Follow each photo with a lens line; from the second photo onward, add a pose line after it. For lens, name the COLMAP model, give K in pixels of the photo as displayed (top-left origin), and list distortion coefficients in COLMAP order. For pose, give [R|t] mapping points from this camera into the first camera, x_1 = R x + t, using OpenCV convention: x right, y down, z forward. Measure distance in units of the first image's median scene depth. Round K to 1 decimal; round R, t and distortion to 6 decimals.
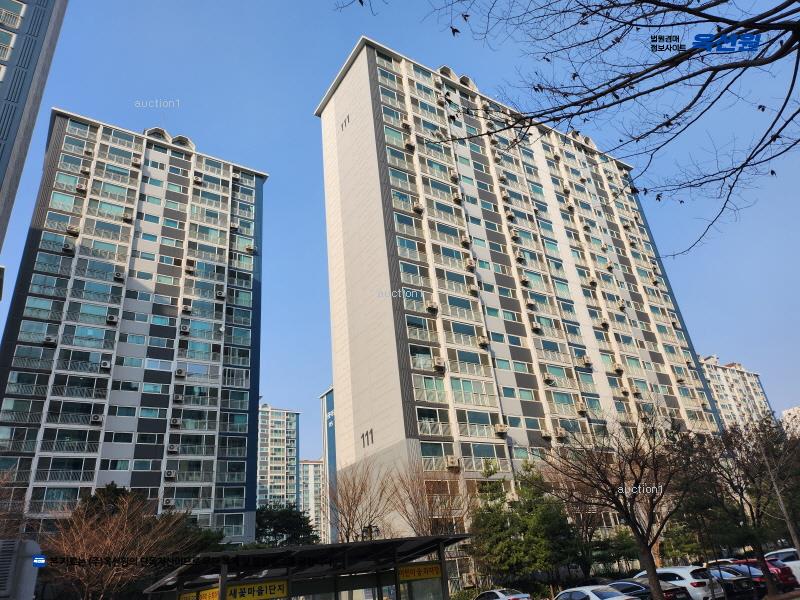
lens RADIAL K [[555.9, 0, 411.8], [0, 555.9, 299.6], [0, 0, 1]] dist [0.062893, -0.057881]
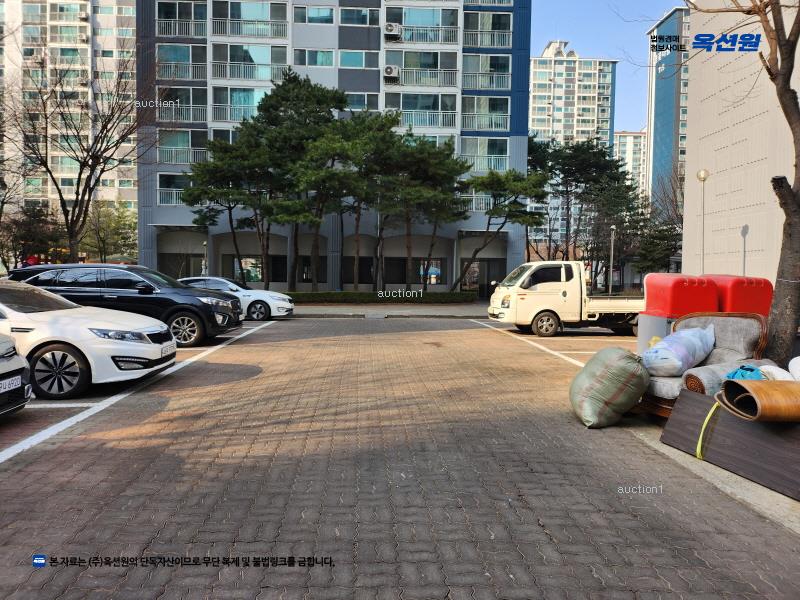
lens RADIAL K [[559.7, 0, 394.8], [0, 559.7, 304.4], [0, 0, 1]] dist [0.052518, -0.057226]
pose [[0.850504, 0.135840, -0.508124, -0.056133], [0.147867, 0.865358, 0.478843, 0.192242], [0.504756, -0.482393, 0.715904, 0.348307]]
